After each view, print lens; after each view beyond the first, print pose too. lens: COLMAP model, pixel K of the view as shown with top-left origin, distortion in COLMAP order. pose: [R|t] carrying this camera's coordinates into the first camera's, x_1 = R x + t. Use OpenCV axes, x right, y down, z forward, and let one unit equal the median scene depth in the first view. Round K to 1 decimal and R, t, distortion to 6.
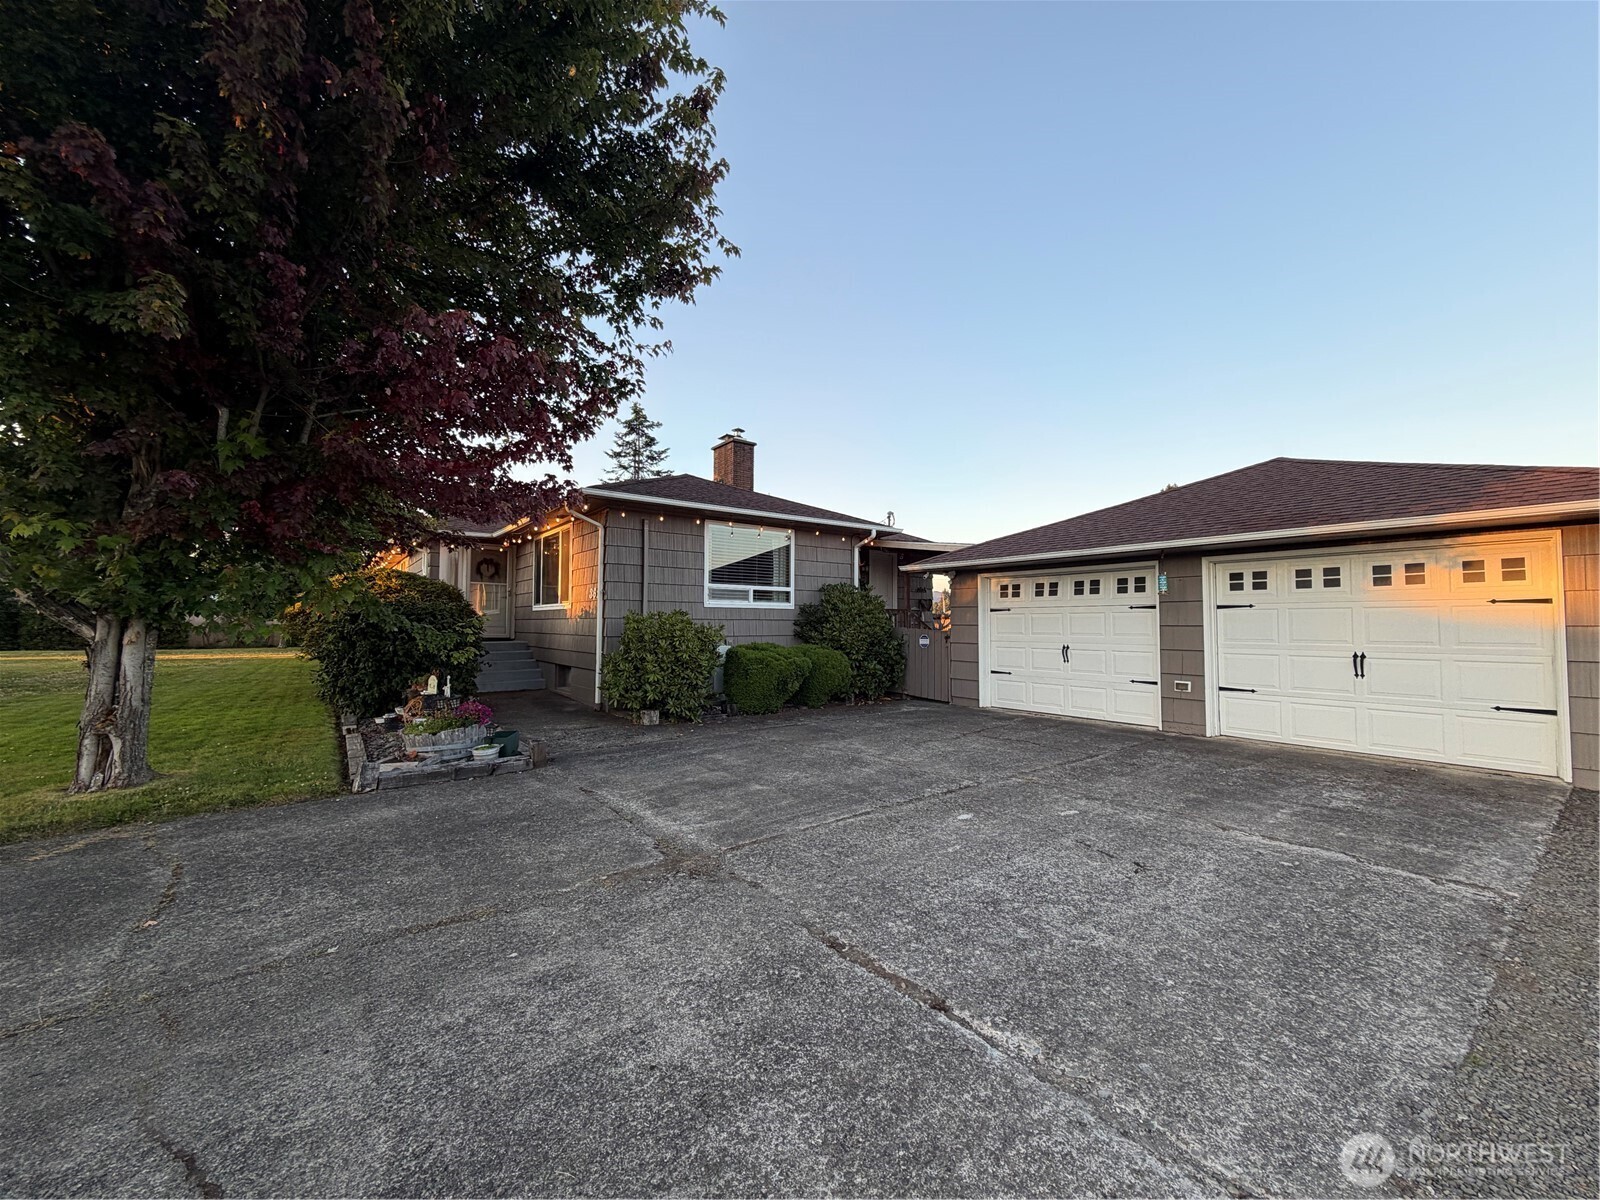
lens RADIAL K [[640.7, 0, 809.6], [0, 640.7, 593.9], [0, 0, 1]] dist [-0.009698, -0.000050]
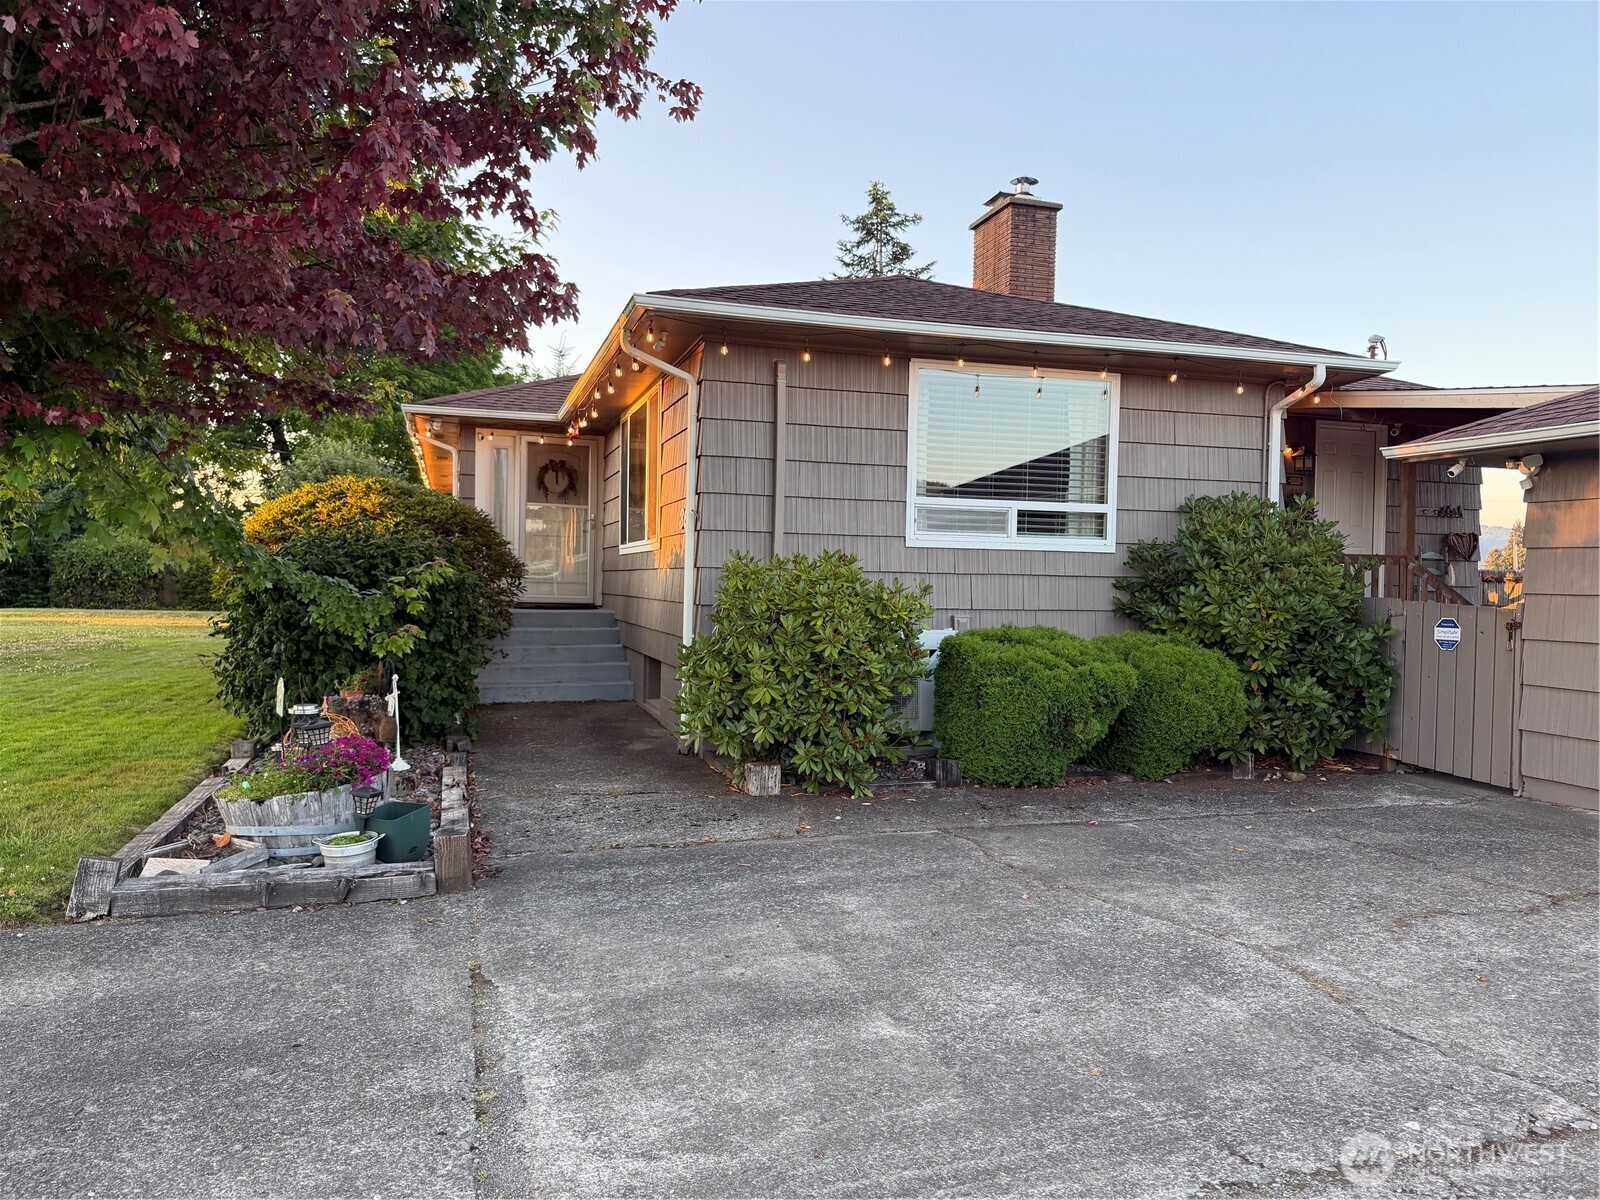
lens RADIAL K [[1119.4, 0, 794.6], [0, 1119.4, 601.4], [0, 0, 1]] dist [0.049542, -0.051681]
pose [[0.935911, 0.019988, -0.351668, 0.047961], [0.001434, 0.998164, 0.060548, 0.010711], [0.352232, -0.057172, 0.934165, 0.206693]]
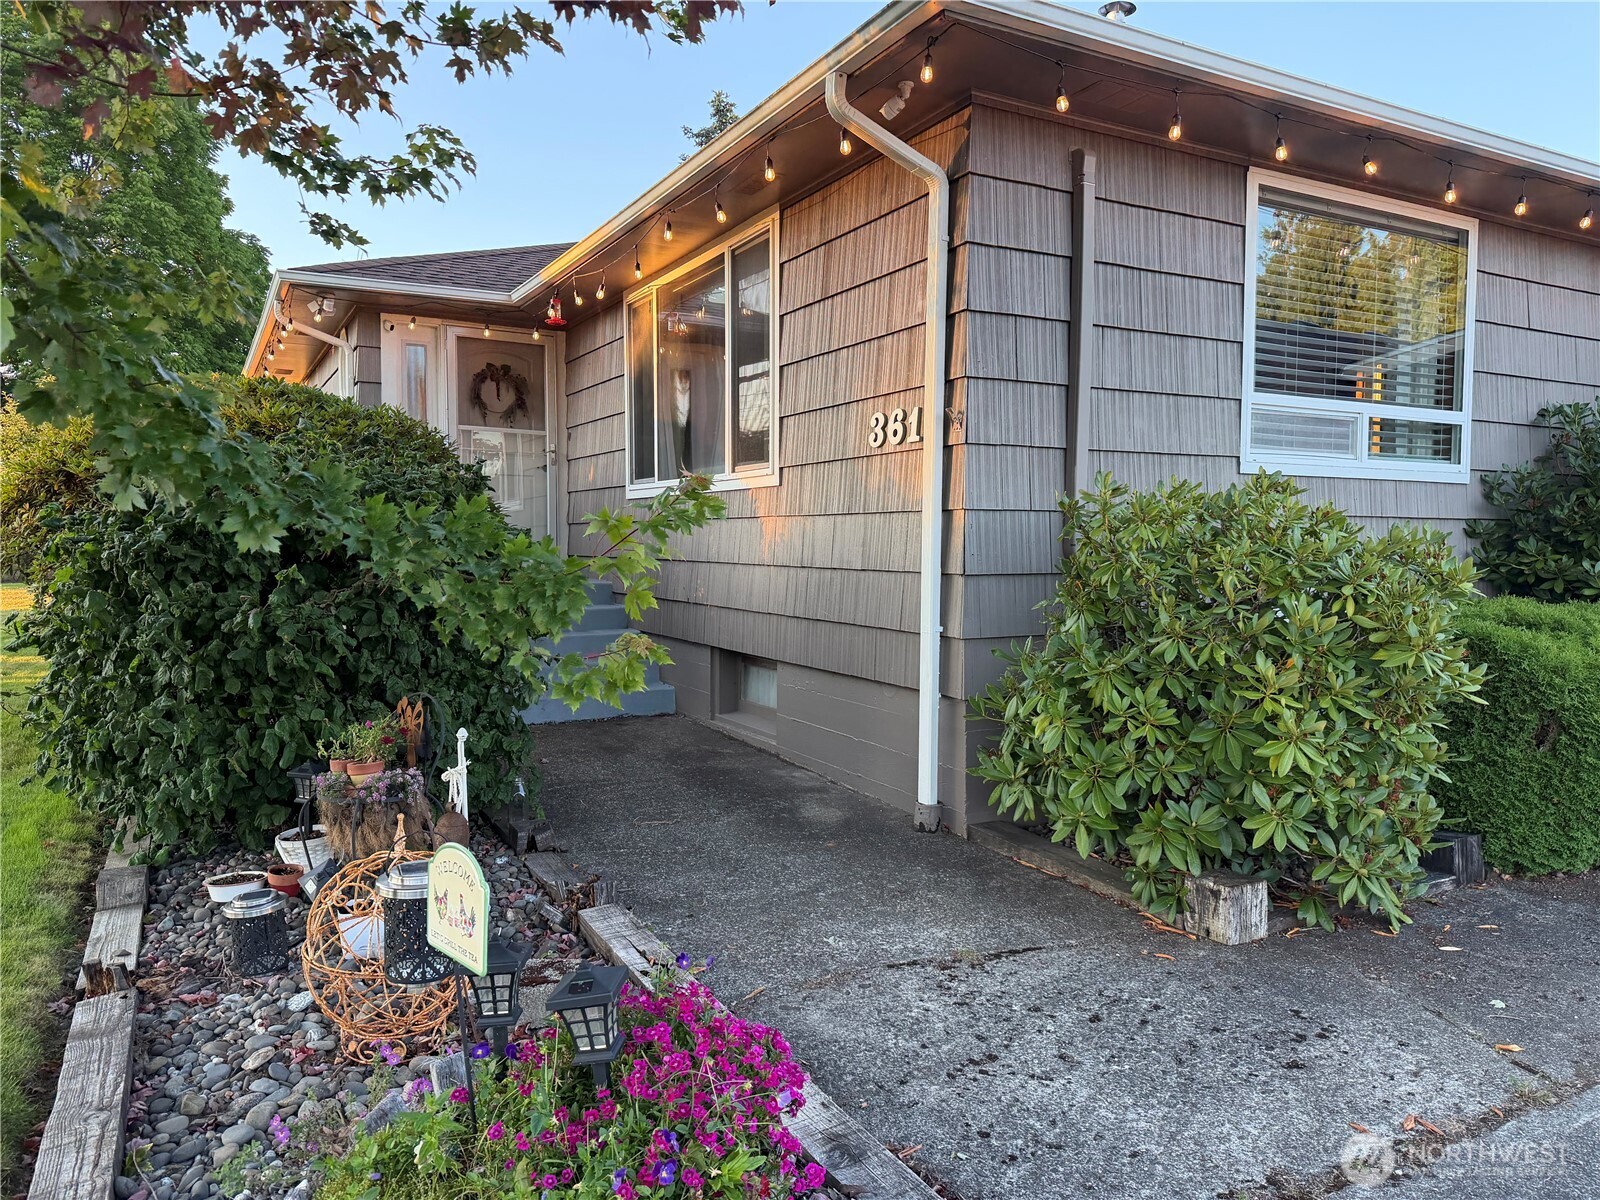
lens RADIAL K [[1119.4, 0, 786.4], [0, 1119.4, 603.7], [0, 0, 1]] dist [0.049542, -0.051681]
pose [[0.985492, 0.011373, -0.169338, -0.284887], [0.006383, 0.994563, 0.103941, 0.024835], [0.169599, -0.103514, 0.980062, 0.461115]]
